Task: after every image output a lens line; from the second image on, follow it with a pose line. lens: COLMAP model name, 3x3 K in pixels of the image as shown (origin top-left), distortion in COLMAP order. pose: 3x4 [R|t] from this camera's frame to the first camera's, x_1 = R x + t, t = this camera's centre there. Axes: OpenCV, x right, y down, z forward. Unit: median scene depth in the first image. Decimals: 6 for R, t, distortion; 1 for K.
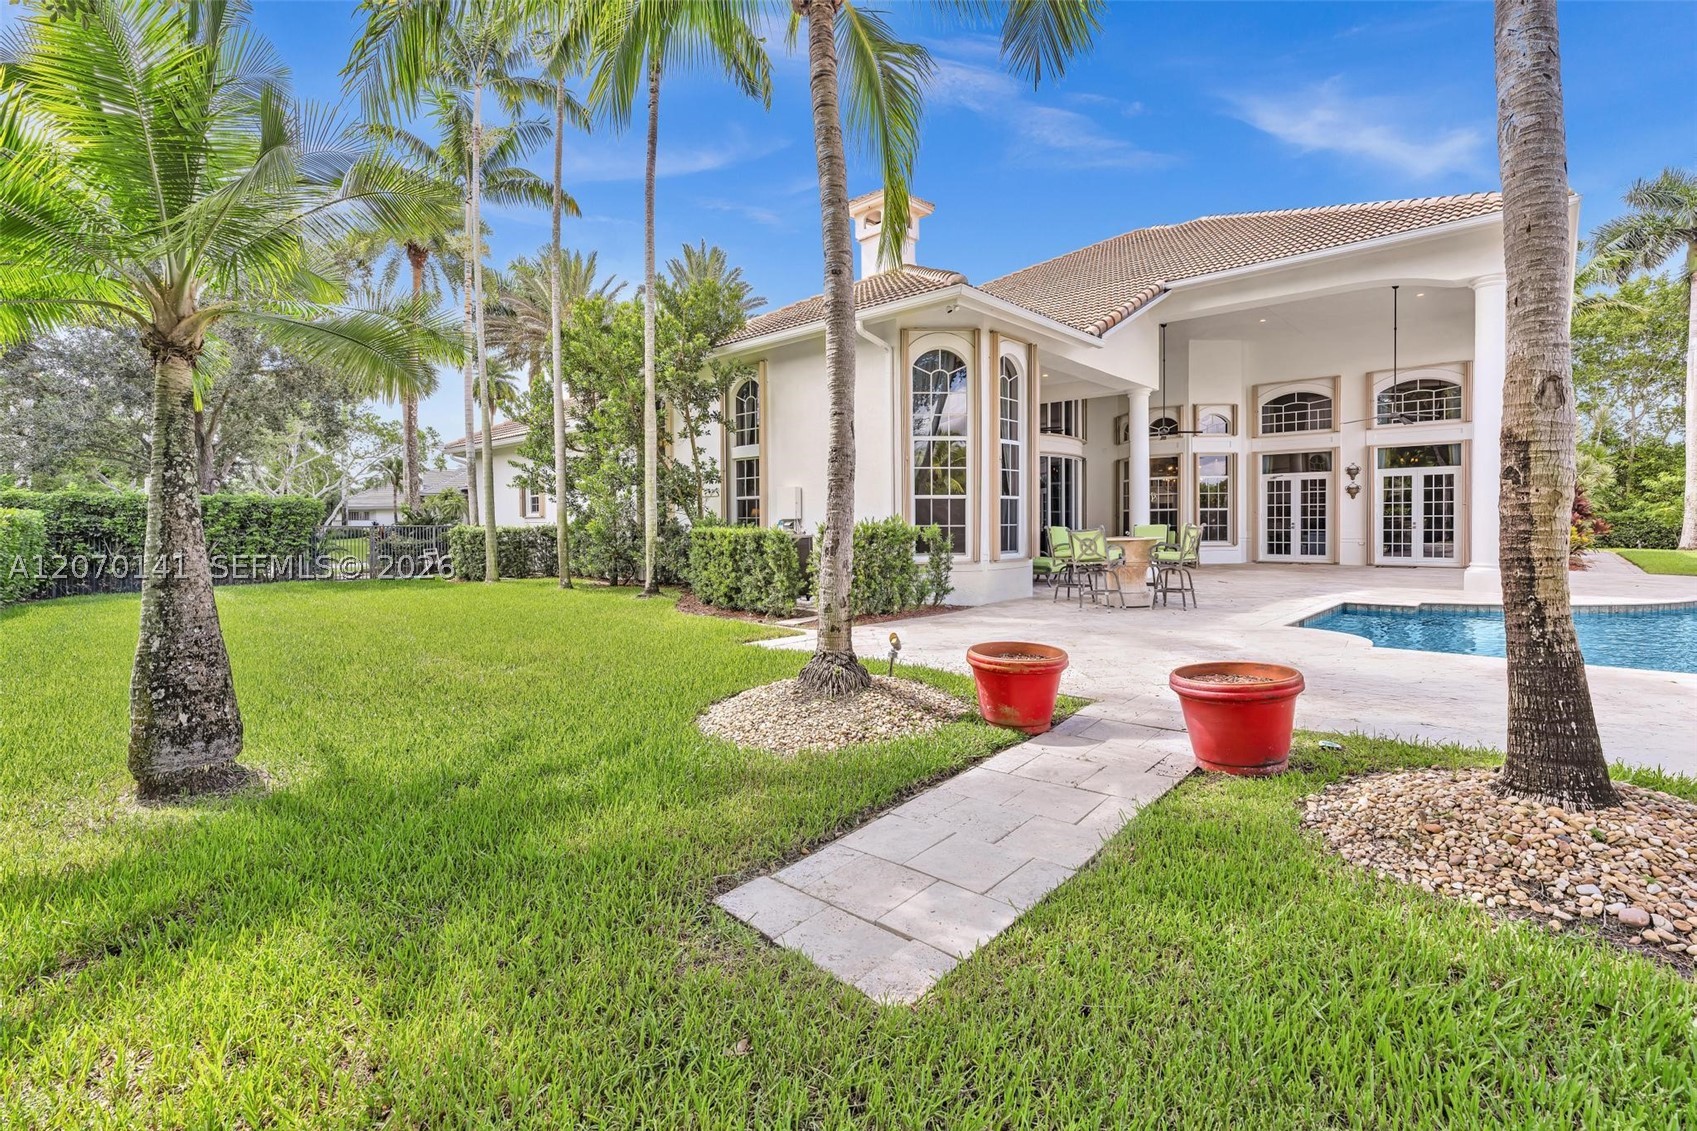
lens RADIAL K [[768.9, 0, 853.6], [0, 768.9, 532.0], [0, 0, 1]] dist [-0.002936, 0.000101]
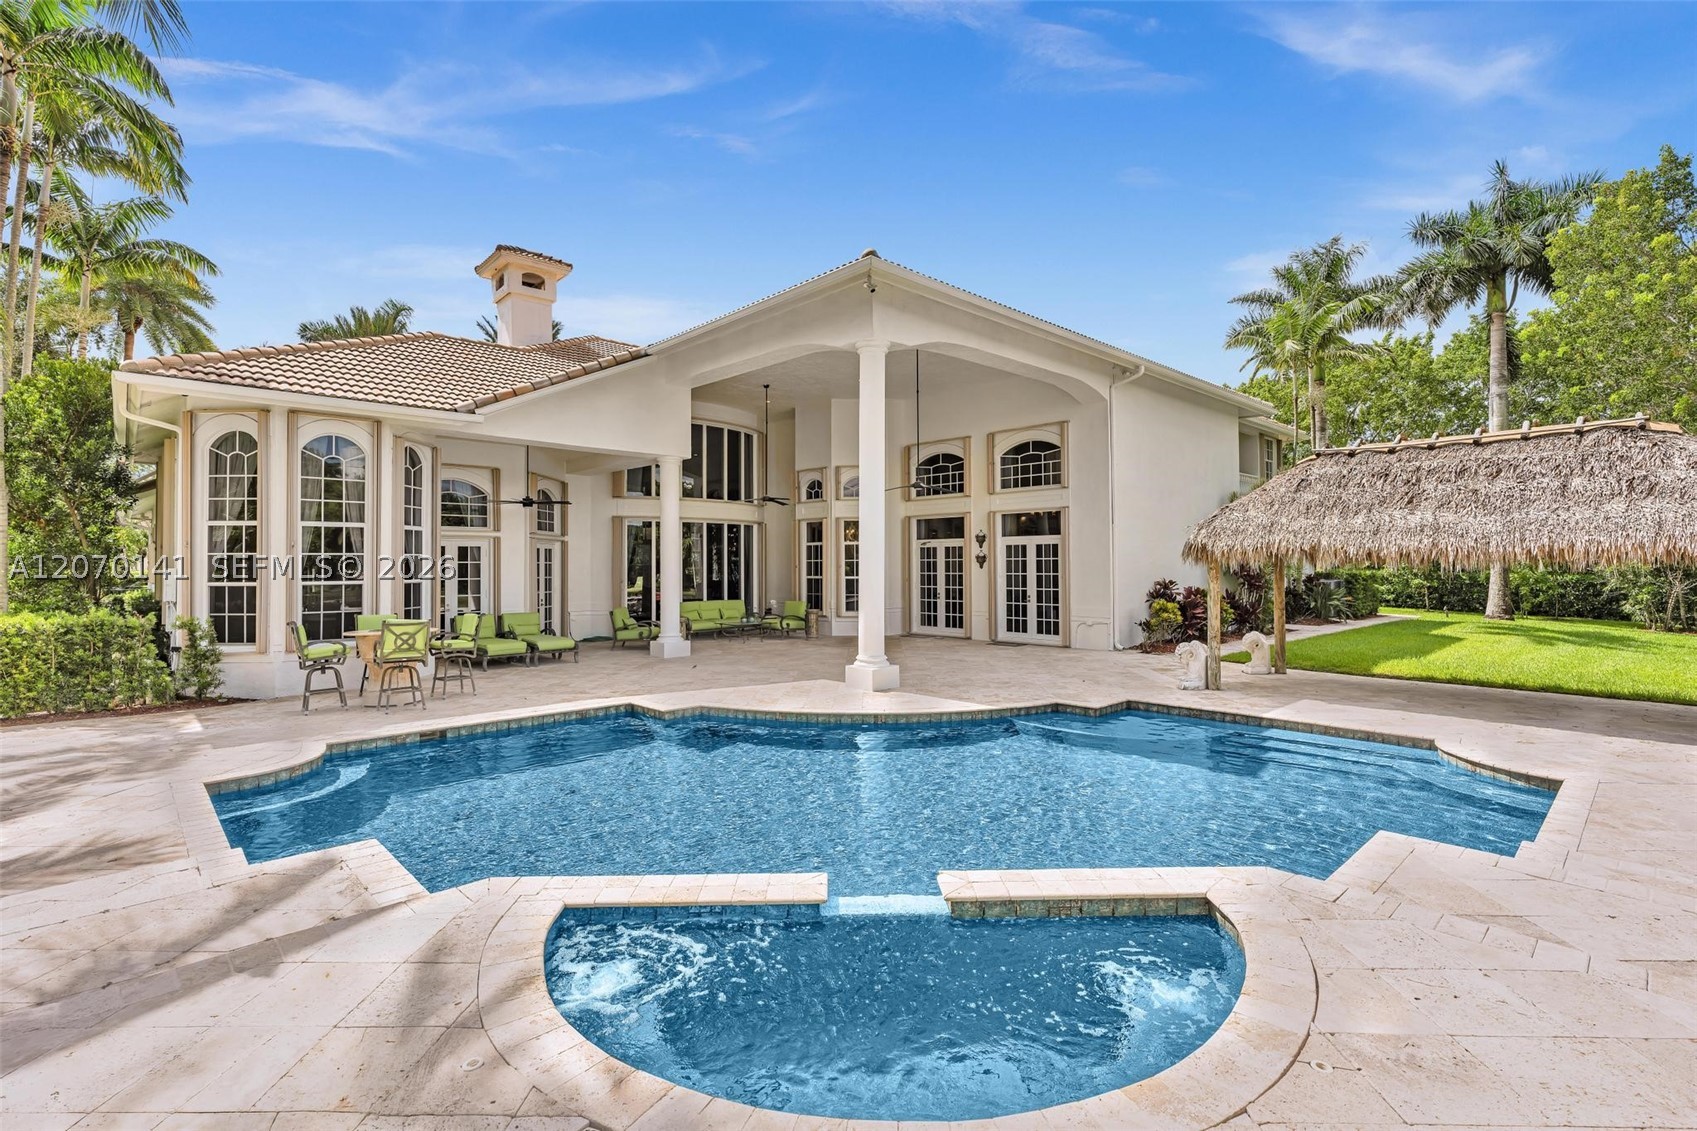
lens RADIAL K [[777.9, 0, 850.8], [0, 777.9, 556.9], [0, 0, 1]] dist [-0.001172, 0.000128]
pose [[0.997300, 0.002010, -0.073402, 0.547779], [-0.003605, 0.999760, -0.021602, -0.035501], [0.073341, 0.021808, 0.997068, 0.051700]]
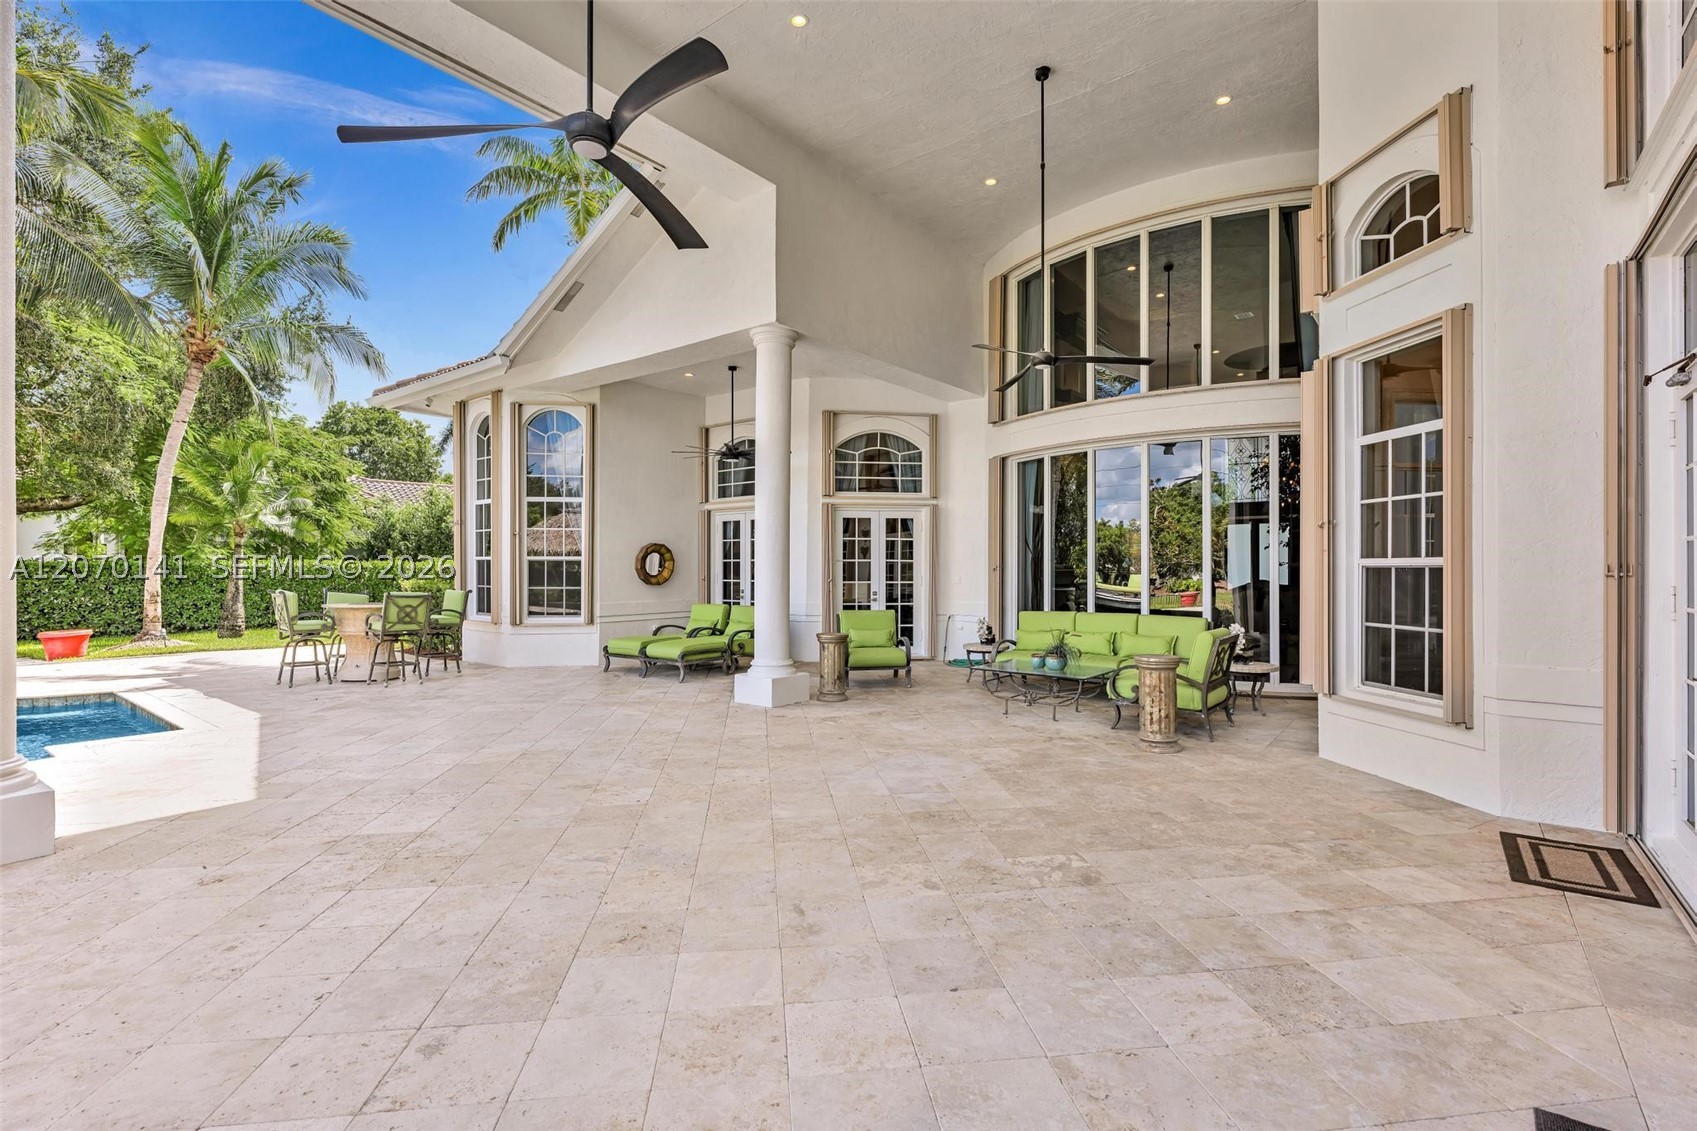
lens RADIAL K [[772.0, 0, 854.5], [0, 772.0, 562.5], [0, 0, 1]] dist [-0.002098, 0.000112]
pose [[0.079033, 0.001010, -0.996871, 0.730134], [-0.014628, 0.999893, -0.000146, -0.027841], [0.996765, 0.014594, 0.079040, 0.835911]]
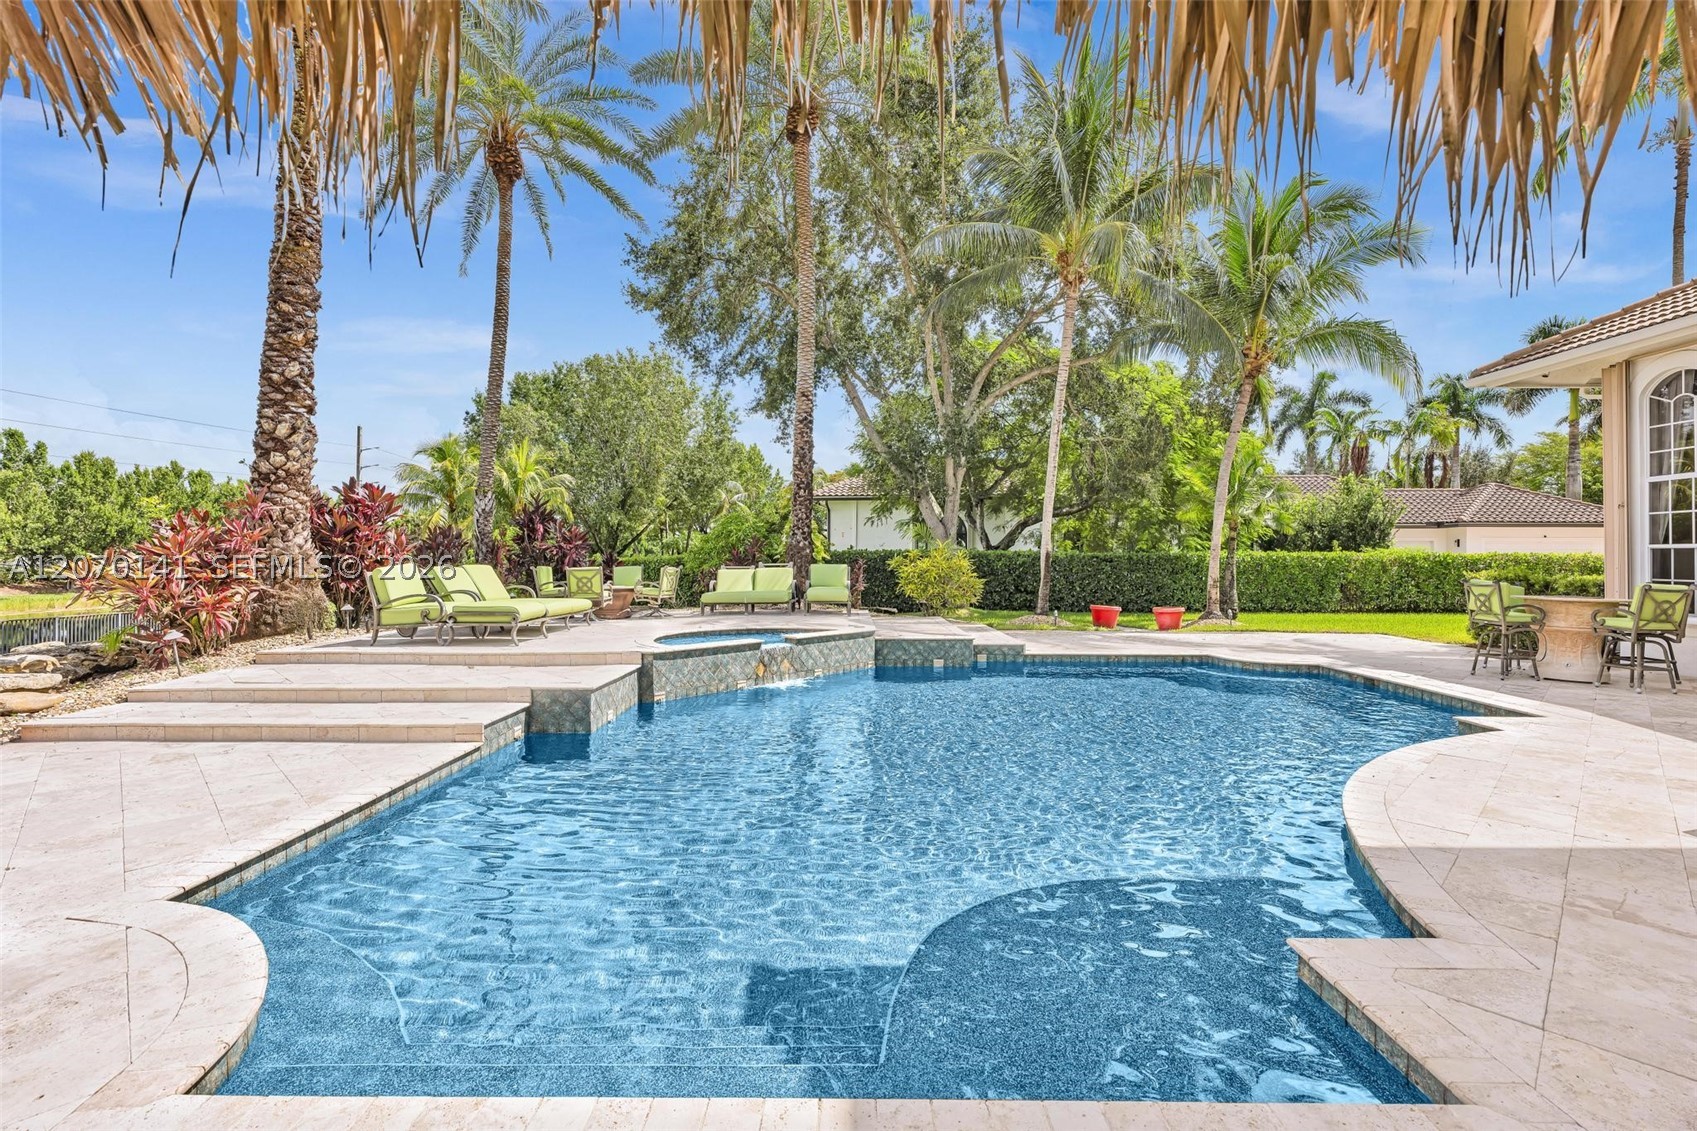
lens RADIAL K [[758.2, 0, 851.5], [0, 758.2, 555.5], [0, 0, 1]] dist [-0.001466, -0.000133]
pose [[-0.743070, 0.003356, -0.669205, 0.820955], [-0.005549, 0.999922, 0.011176, -0.023465], [0.669190, 0.012018, -0.742994, 0.607752]]
